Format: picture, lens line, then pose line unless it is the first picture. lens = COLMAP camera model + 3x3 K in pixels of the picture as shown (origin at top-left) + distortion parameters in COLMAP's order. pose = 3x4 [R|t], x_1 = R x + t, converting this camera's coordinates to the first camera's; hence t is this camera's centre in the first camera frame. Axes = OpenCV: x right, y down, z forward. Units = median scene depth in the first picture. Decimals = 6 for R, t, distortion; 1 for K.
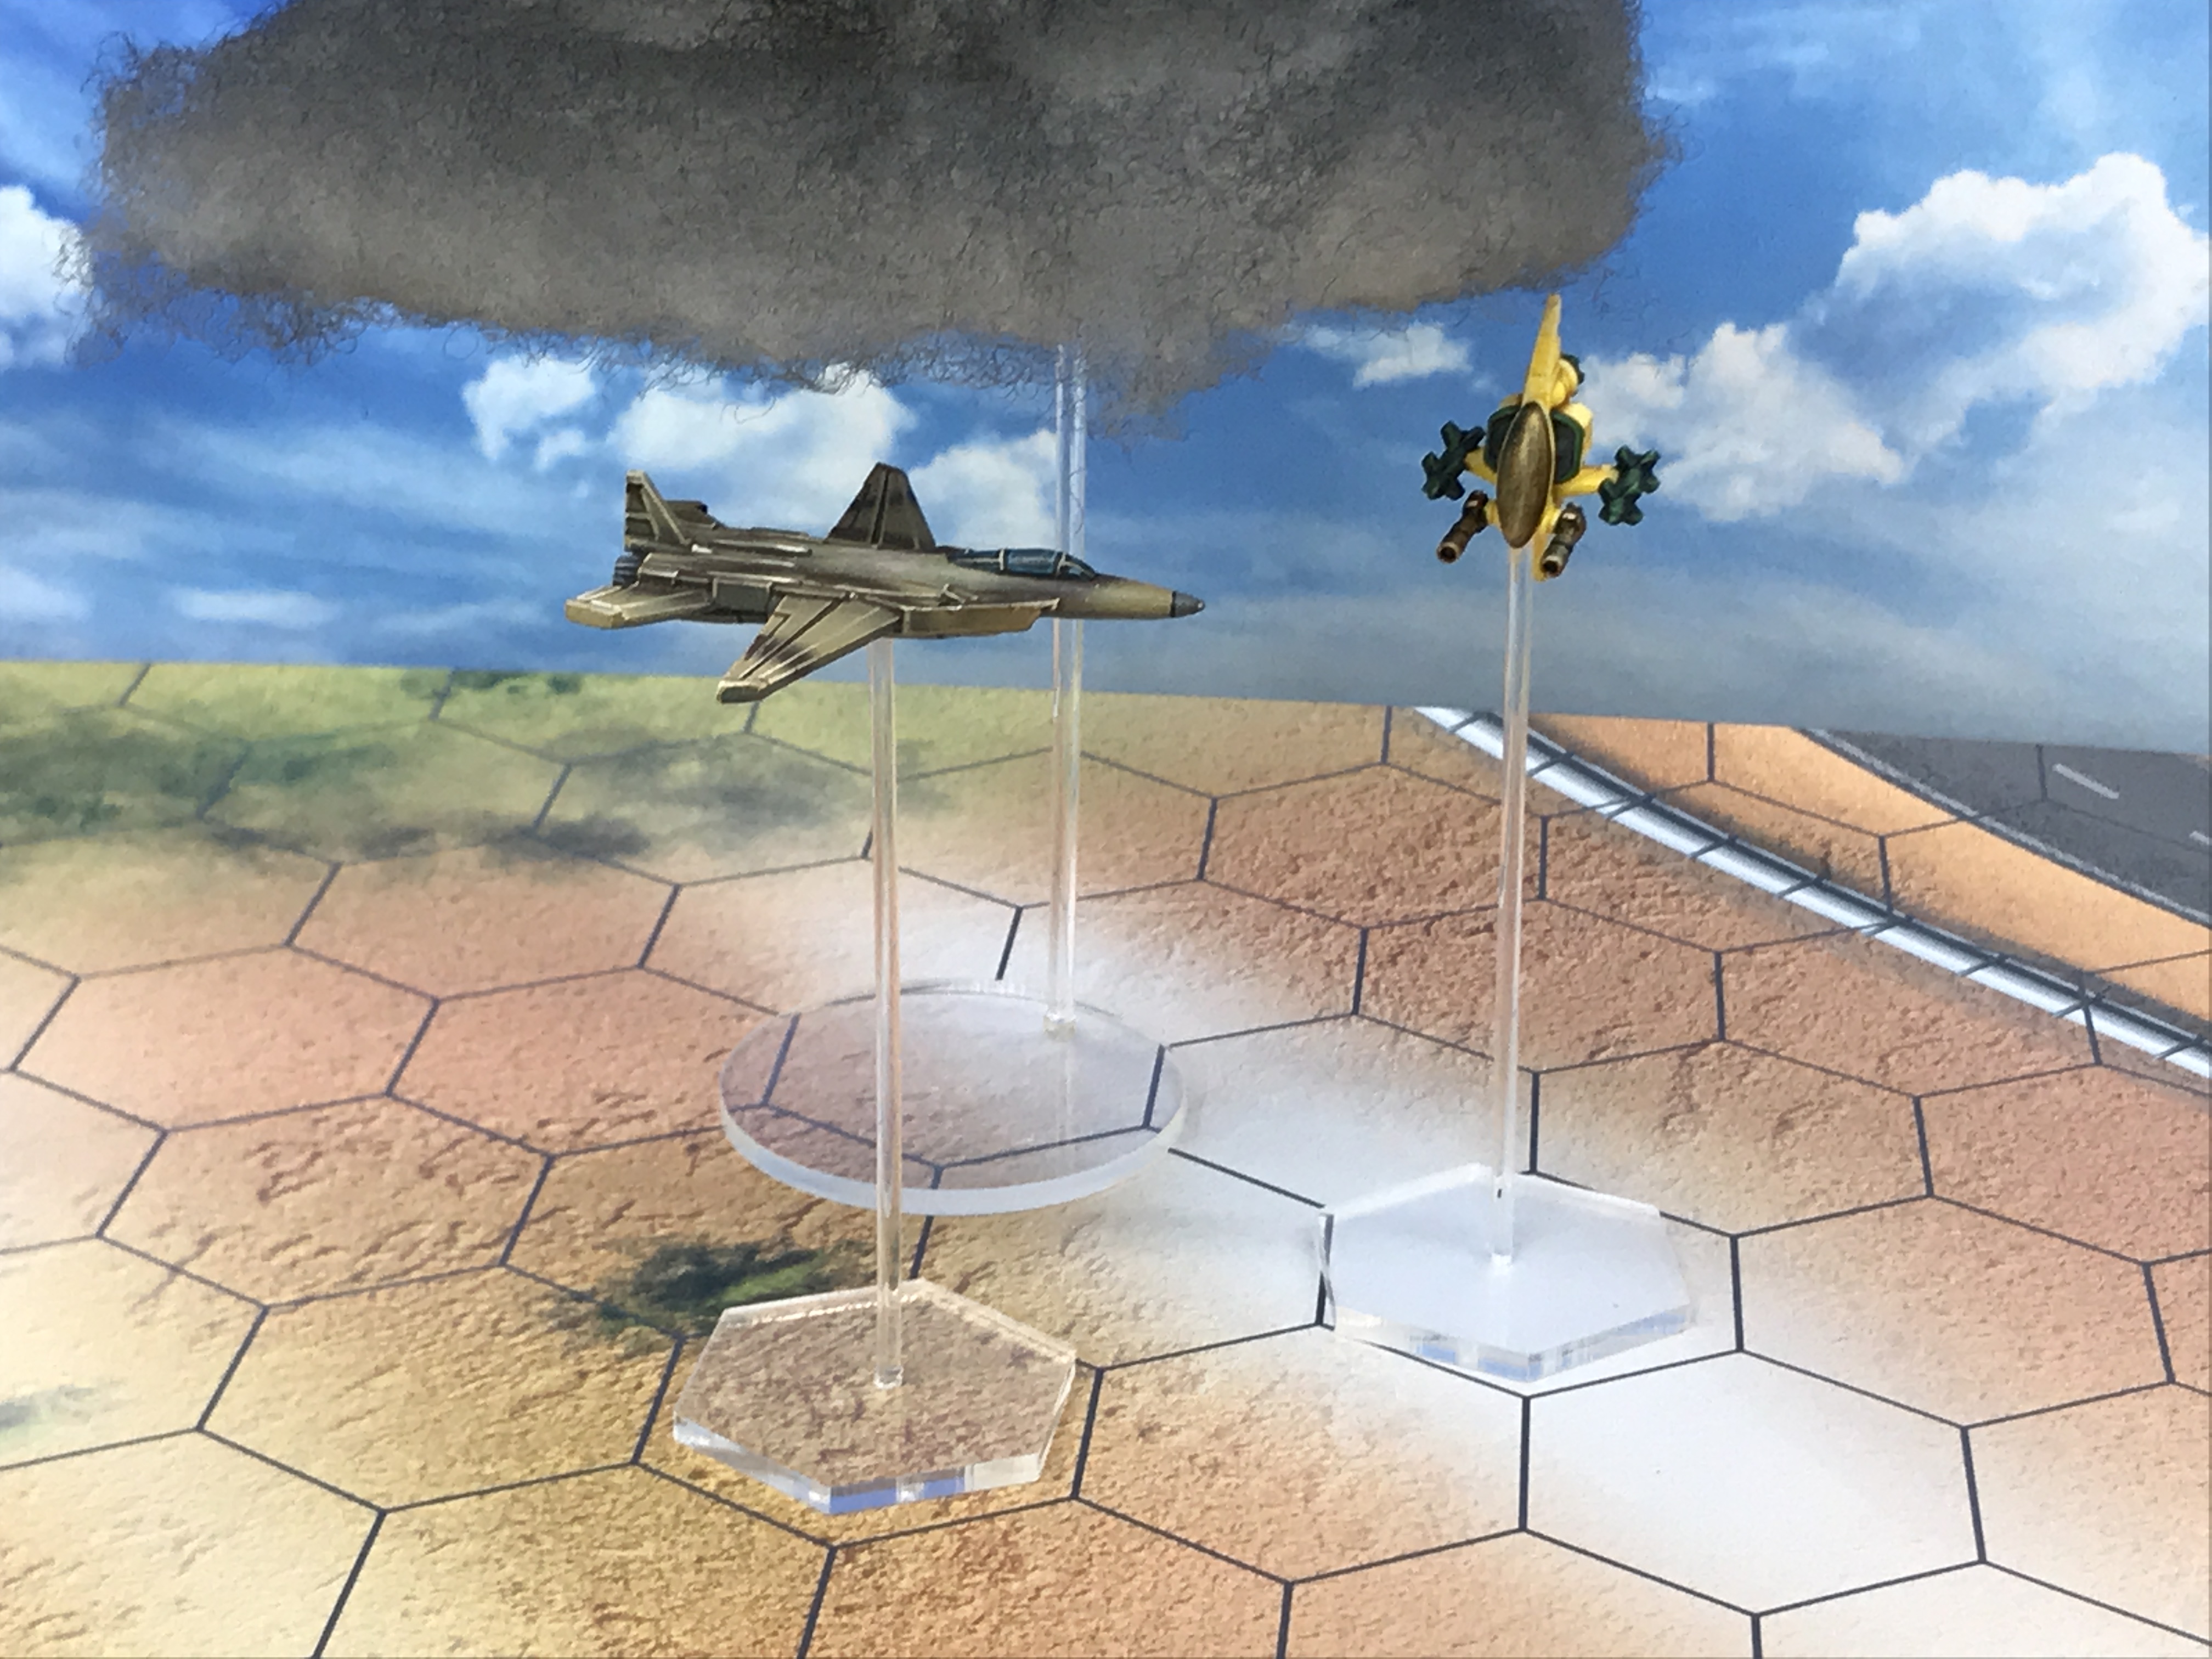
lens RADIAL K [[4640.9, 0, 1105.9], [0, 4640.9, 843.1], [0, 0, 1]] dist [0.107033, 0.000000]
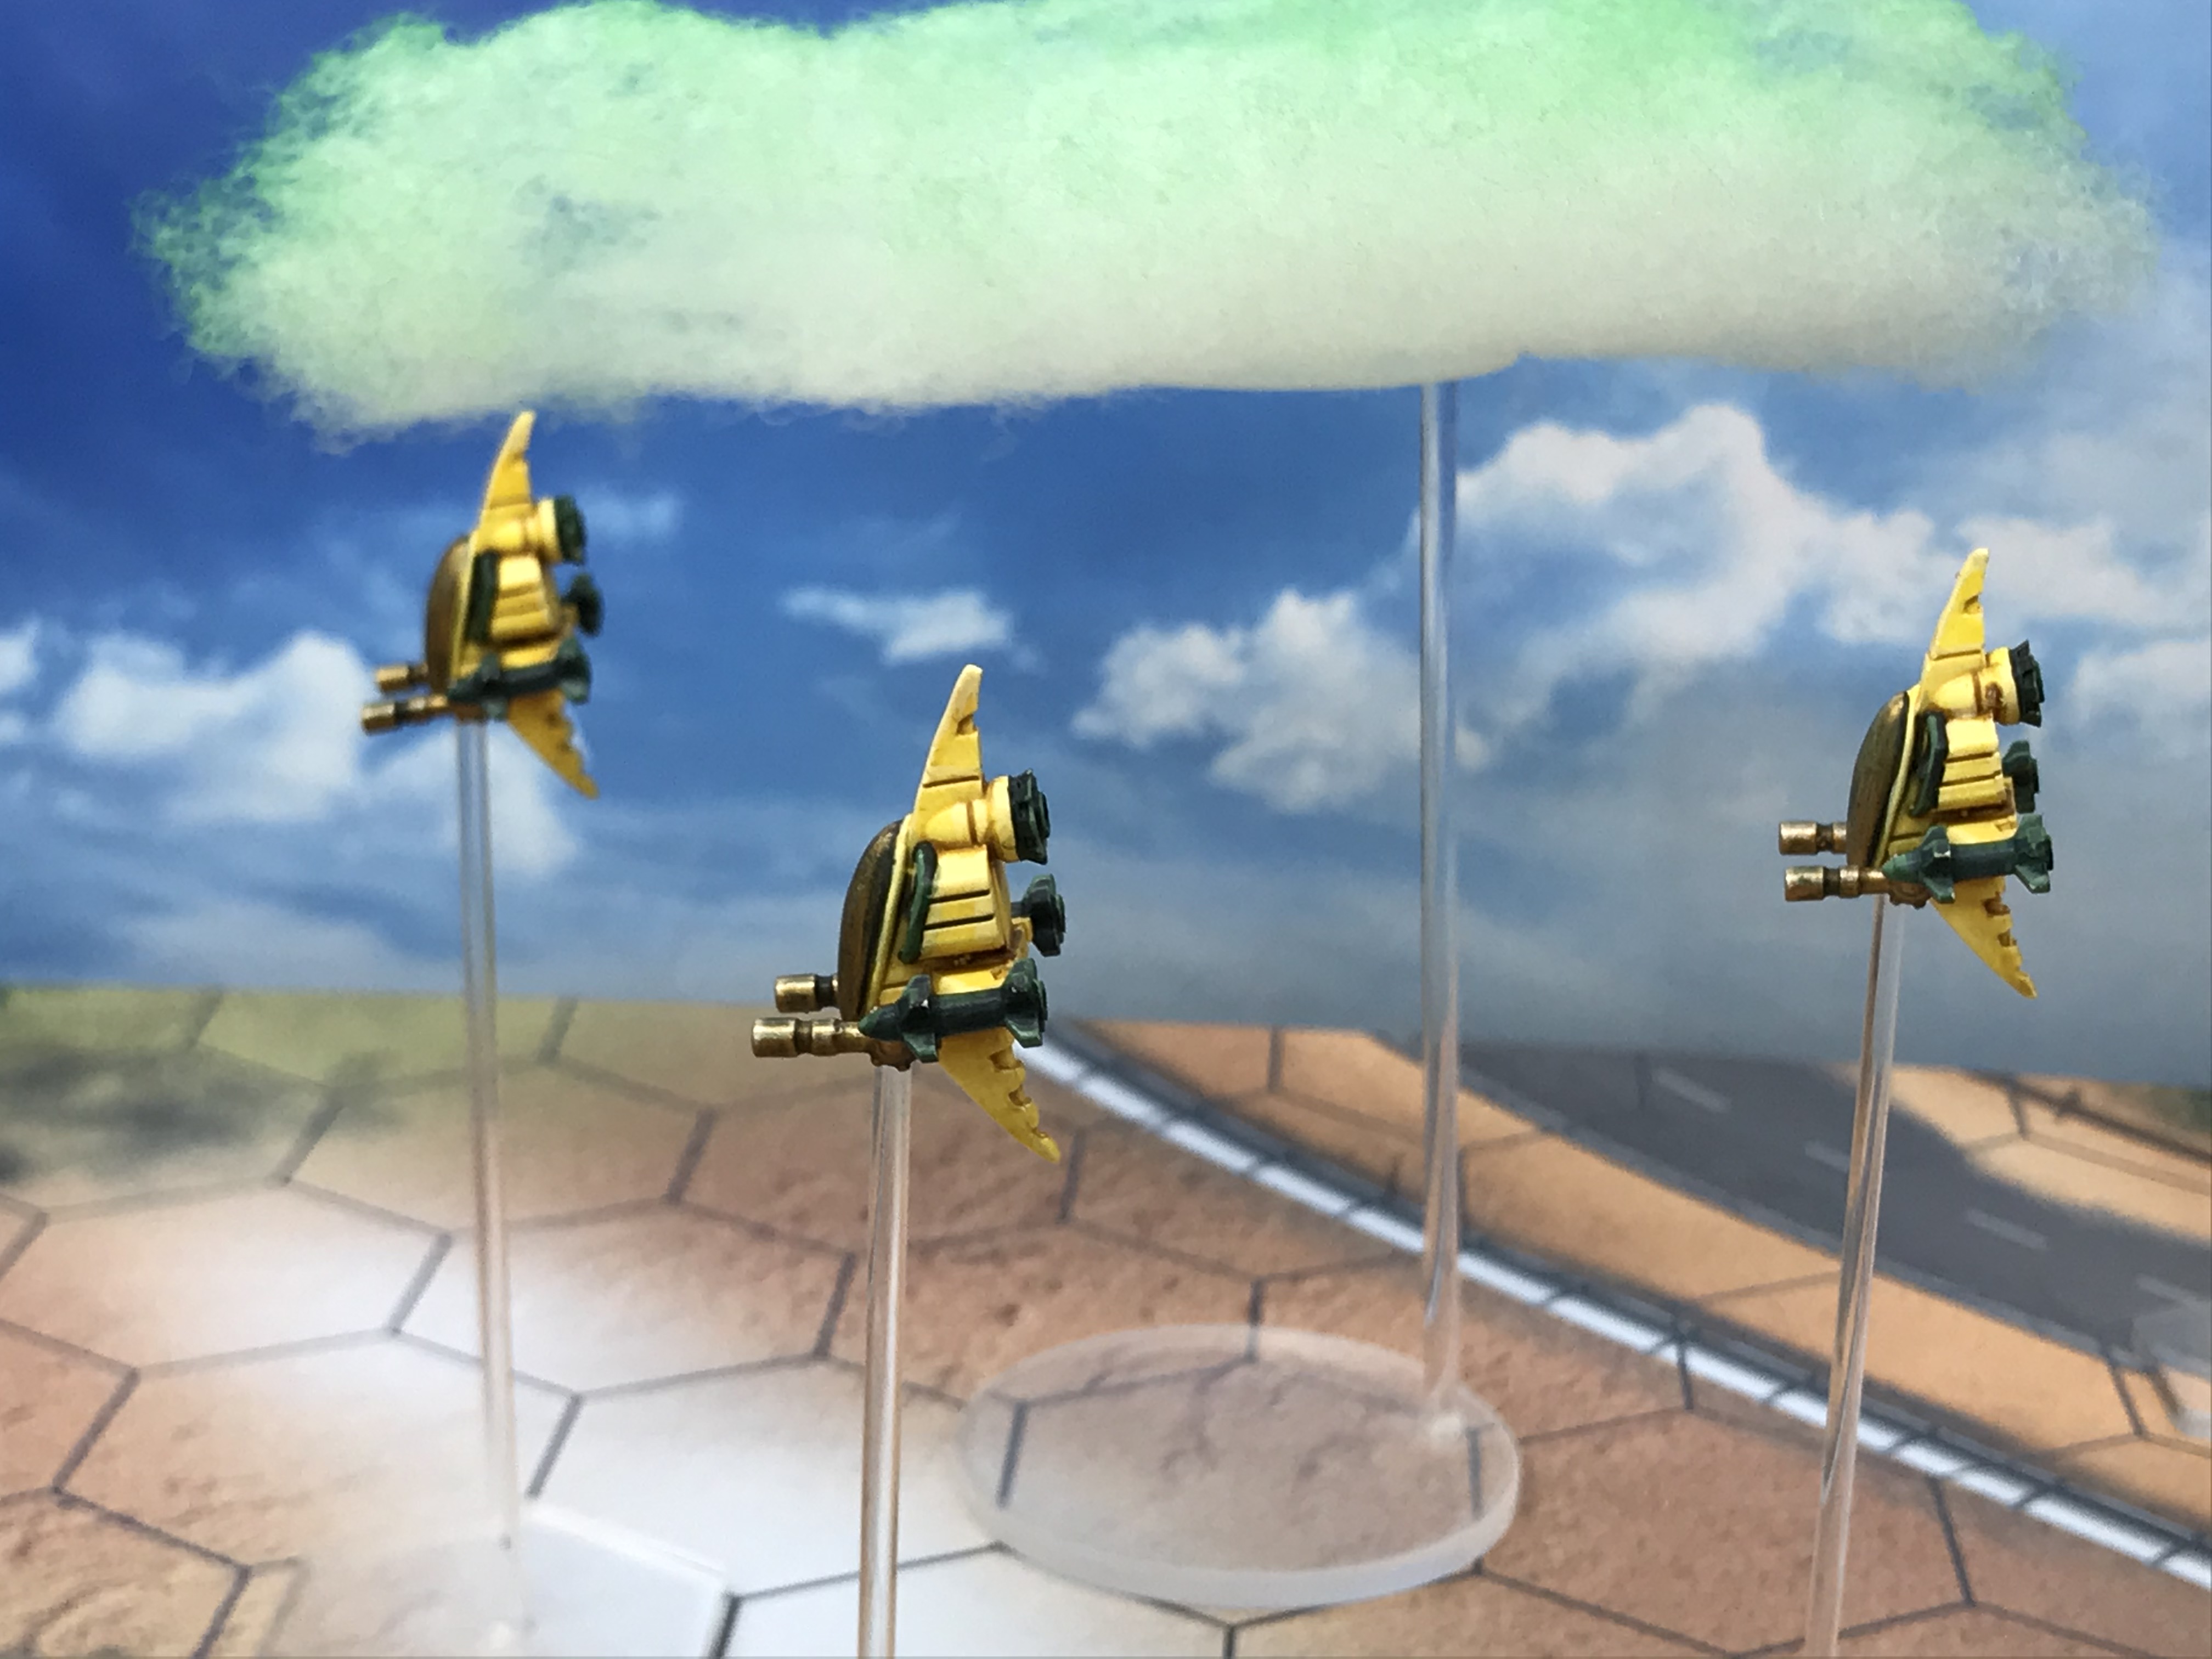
lens RADIAL K [[3878.9, 0, 1116.0], [0, 3878.9, 838.4], [0, 0, 1]] dist [0.203988, 0.000000]
pose [[0.999632, -0.004822, 0.026703, 0.087484], [0.007547, 0.994661, -0.102924, 0.016129], [-0.026064, 0.103088, 0.994331, 0.277069]]
